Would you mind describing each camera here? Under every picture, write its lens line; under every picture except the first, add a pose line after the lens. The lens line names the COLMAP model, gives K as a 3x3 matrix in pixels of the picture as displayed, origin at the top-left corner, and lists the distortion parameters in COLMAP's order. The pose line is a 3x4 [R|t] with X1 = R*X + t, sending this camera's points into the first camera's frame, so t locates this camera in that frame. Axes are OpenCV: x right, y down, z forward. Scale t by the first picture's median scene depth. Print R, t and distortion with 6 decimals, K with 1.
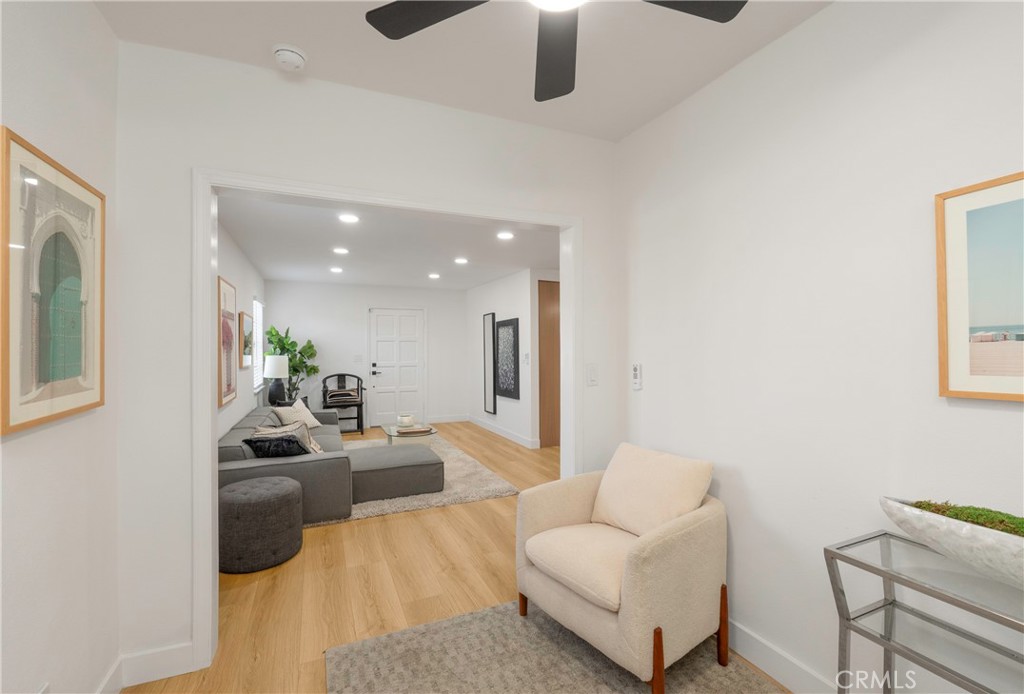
lens RADIAL K [[437.0, 0, 504.7], [0, 437.0, 347.4], [0, 0, 1]] dist [-0.000235, -0.000024]
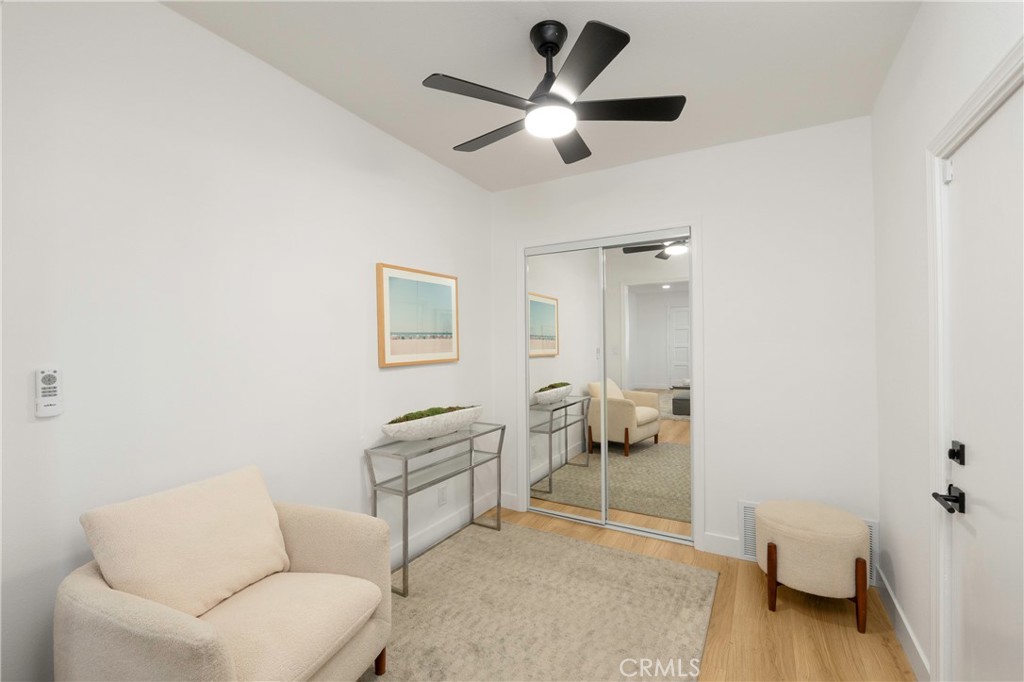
lens RADIAL K [[426.1, 0, 515.3], [0, 426.1, 342.9], [0, 0, 1]] dist [-0.009475, -0.000840]
pose [[-0.595467, 0.012530, 0.803282, -0.170697], [0.006183, 0.999920, -0.011014, 0.005666], [-0.803356, -0.001592, -0.595497, 0.320771]]
